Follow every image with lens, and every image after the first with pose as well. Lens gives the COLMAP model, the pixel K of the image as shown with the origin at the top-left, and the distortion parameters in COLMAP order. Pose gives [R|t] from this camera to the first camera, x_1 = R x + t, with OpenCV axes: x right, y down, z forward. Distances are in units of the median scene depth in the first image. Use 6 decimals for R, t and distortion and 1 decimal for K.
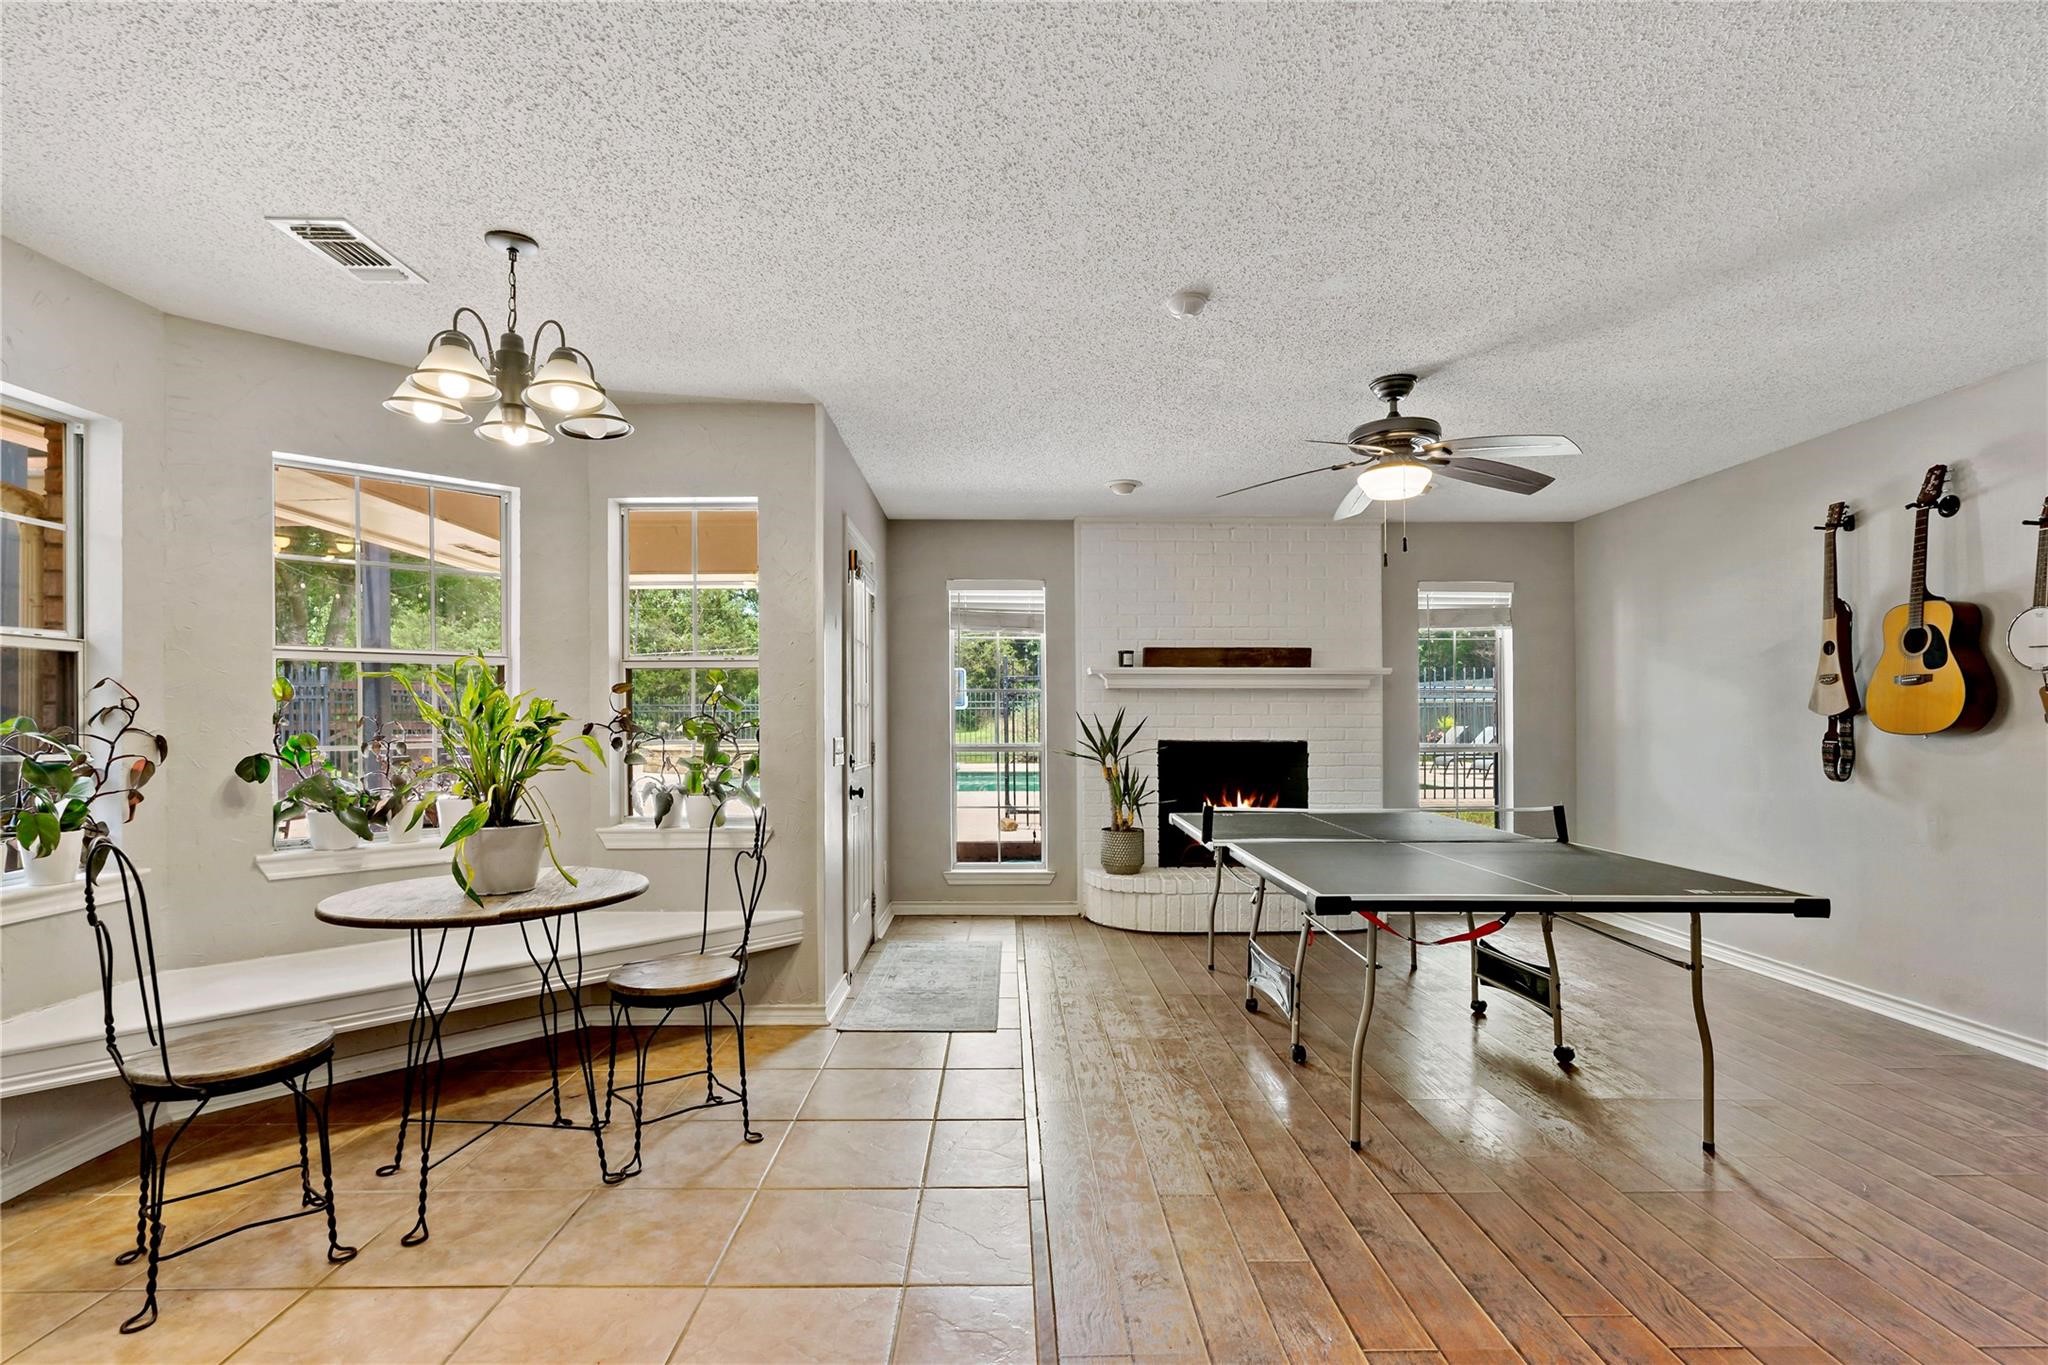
lens RADIAL K [[942.5, 0, 1027.4], [0, 942.5, 717.7], [0, 0, 1]] dist [-0.007207, 0.004209]
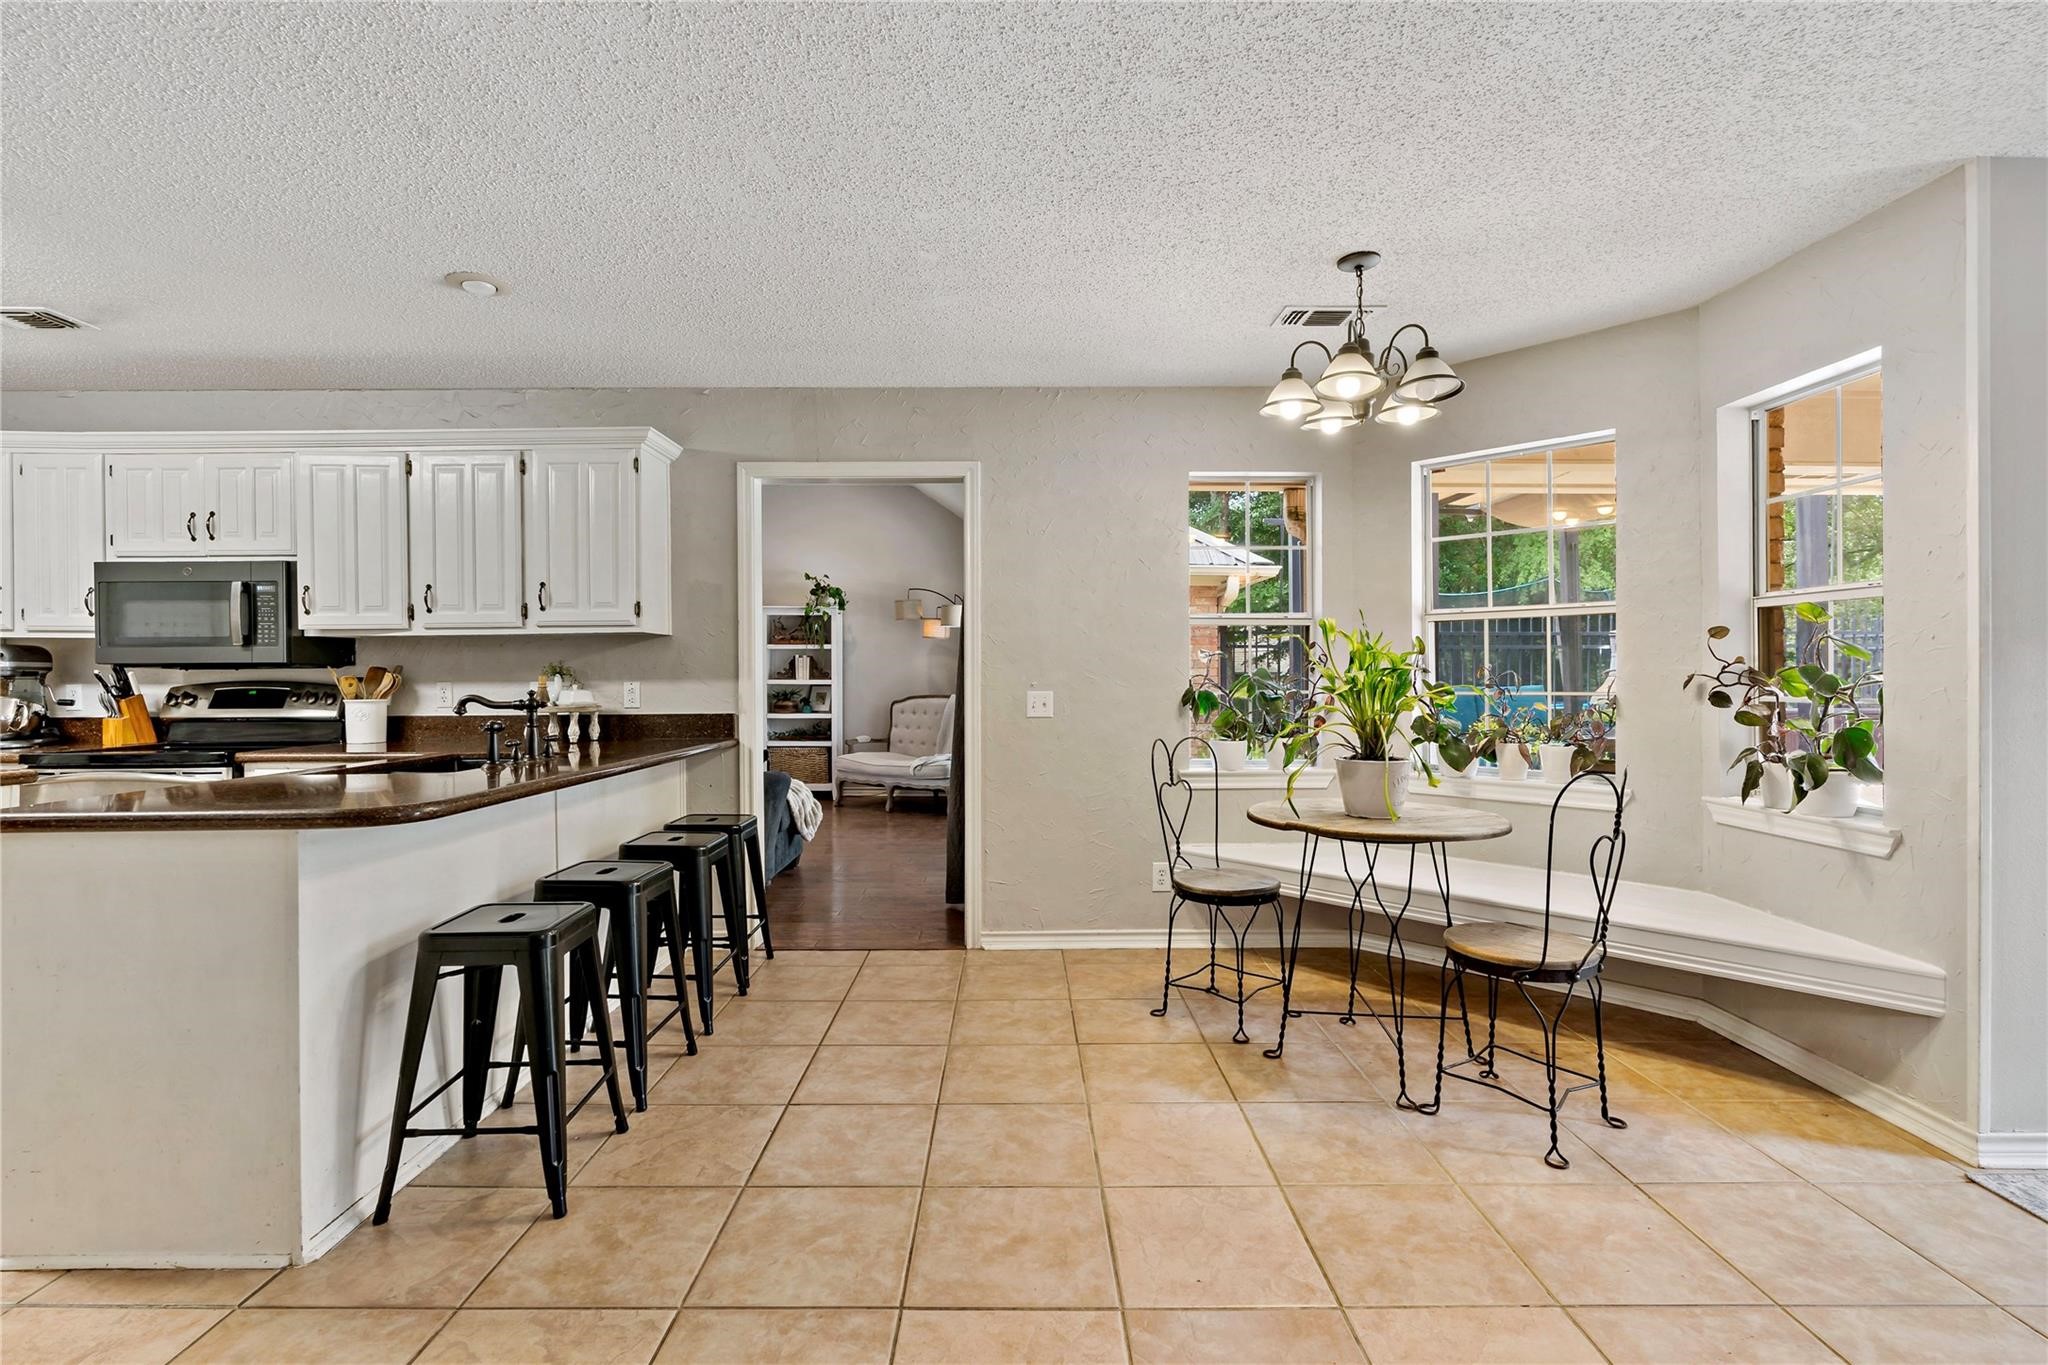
lens RADIAL K [[942.5, 0, 1014.5], [0, 942.5, 676.4], [0, 0, 1]] dist [-0.007207, 0.004209]
pose [[-0.002874, 0.013113, -0.999910, 0.390380], [0.001488, 0.999913, 0.013108, -0.003324], [0.999995, -0.001451, -0.002893, 0.360372]]
